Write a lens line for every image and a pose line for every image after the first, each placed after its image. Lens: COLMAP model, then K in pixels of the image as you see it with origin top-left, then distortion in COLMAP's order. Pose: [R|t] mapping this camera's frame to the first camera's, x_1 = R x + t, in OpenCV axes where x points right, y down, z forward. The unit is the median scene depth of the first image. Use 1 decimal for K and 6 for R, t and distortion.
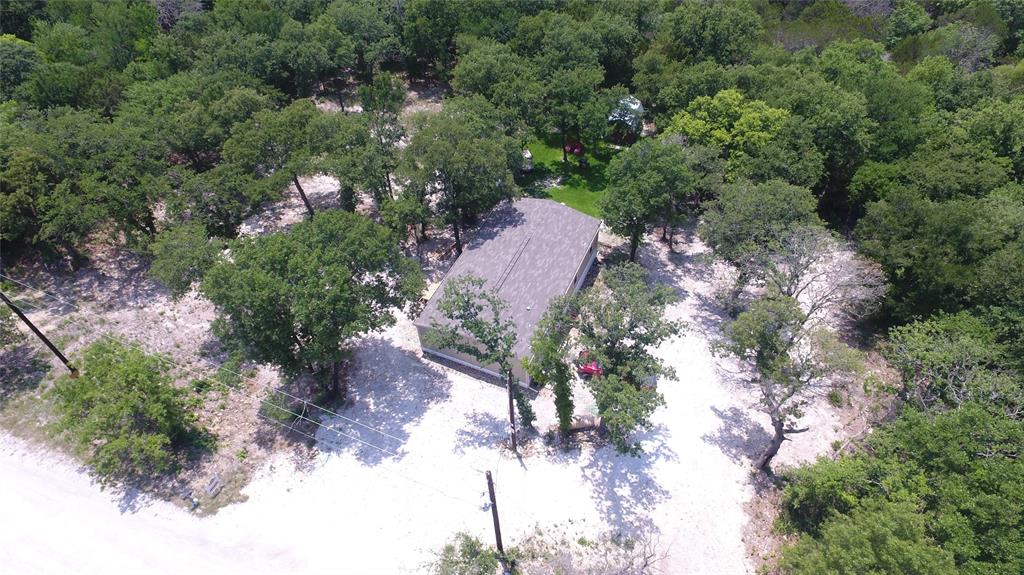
lens RADIAL K [[590.2, 0, 513.3], [0, 590.2, 289.5], [0, 0, 1]] dist [-0.006073, 0.008659]
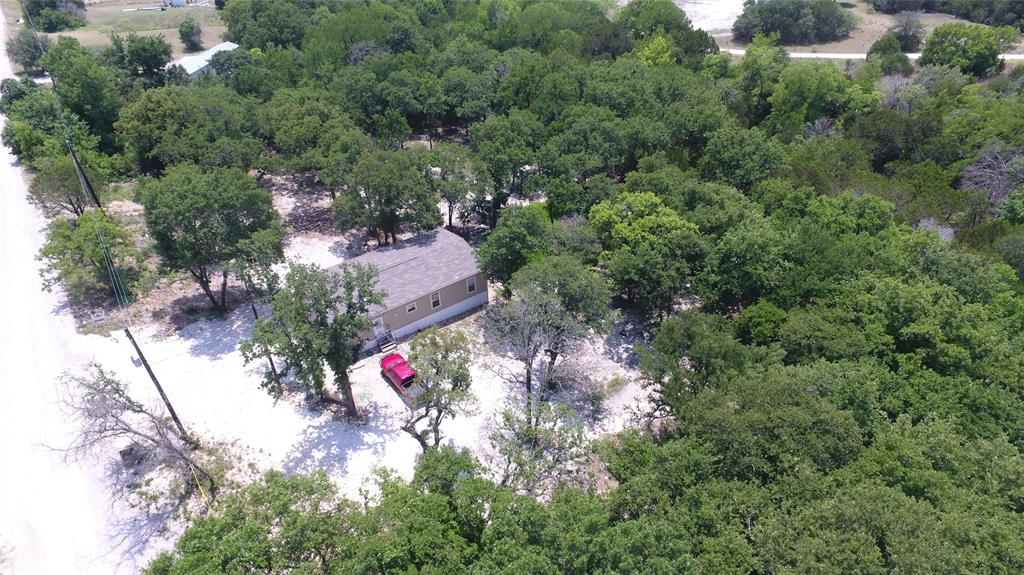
lens RADIAL K [[590.2, 0, 514.0], [0, 590.2, 289.0], [0, 0, 1]] dist [-0.006073, 0.008659]
pose [[0.856955, 0.319970, -0.404039, 0.877390], [-0.379410, 0.922234, -0.074374, -0.015477], [0.348821, 0.217032, 0.911713, 0.012924]]
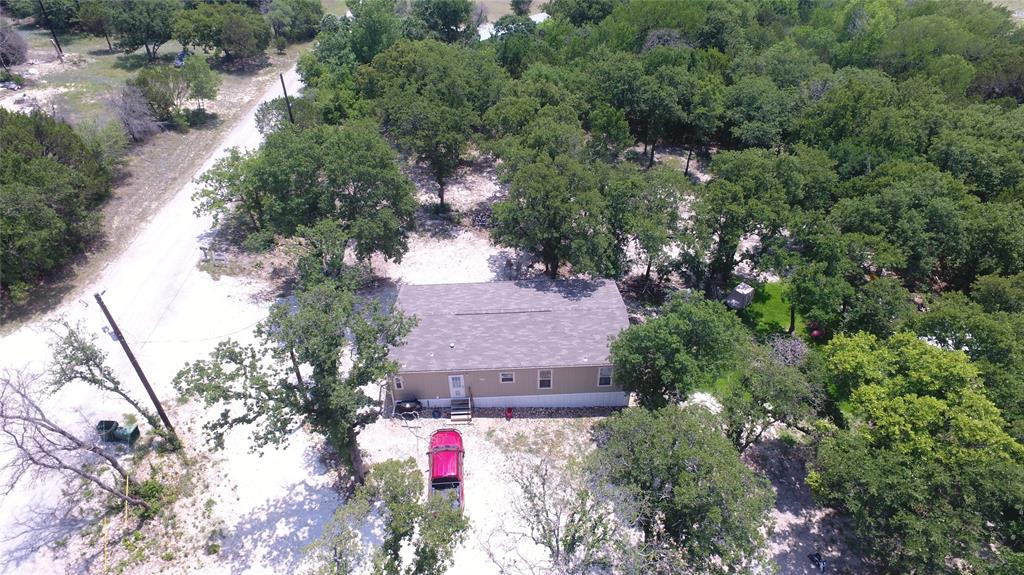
lens RADIAL K [[590.2, 0, 516.5], [0, 590.2, 287.8], [0, 0, 1]] dist [-0.006073, 0.008659]
pose [[0.434952, 0.551981, -0.711431, 0.750280], [-0.655706, 0.735653, 0.169891, -0.283042], [0.617143, 0.392595, 0.681912, 0.488635]]
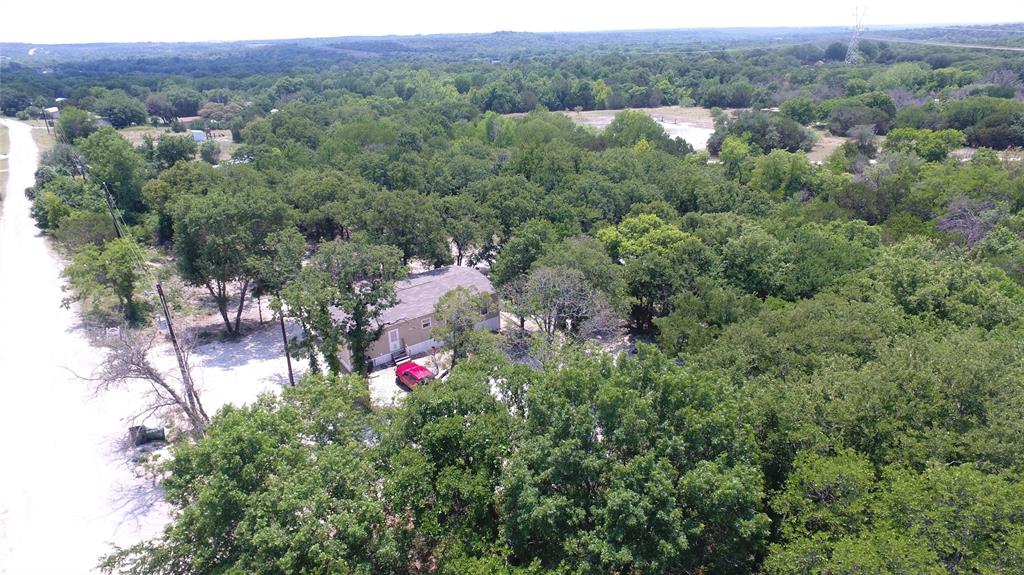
lens RADIAL K [[590.2, 0, 514.1], [0, 590.2, 287.7], [0, 0, 1]] dist [-0.006073, 0.008659]
pose [[0.869107, 0.197515, -0.453476, 0.925960], [-0.360160, 0.881107, -0.306488, 0.301844], [0.339025, 0.429695, 0.836914, 0.065037]]
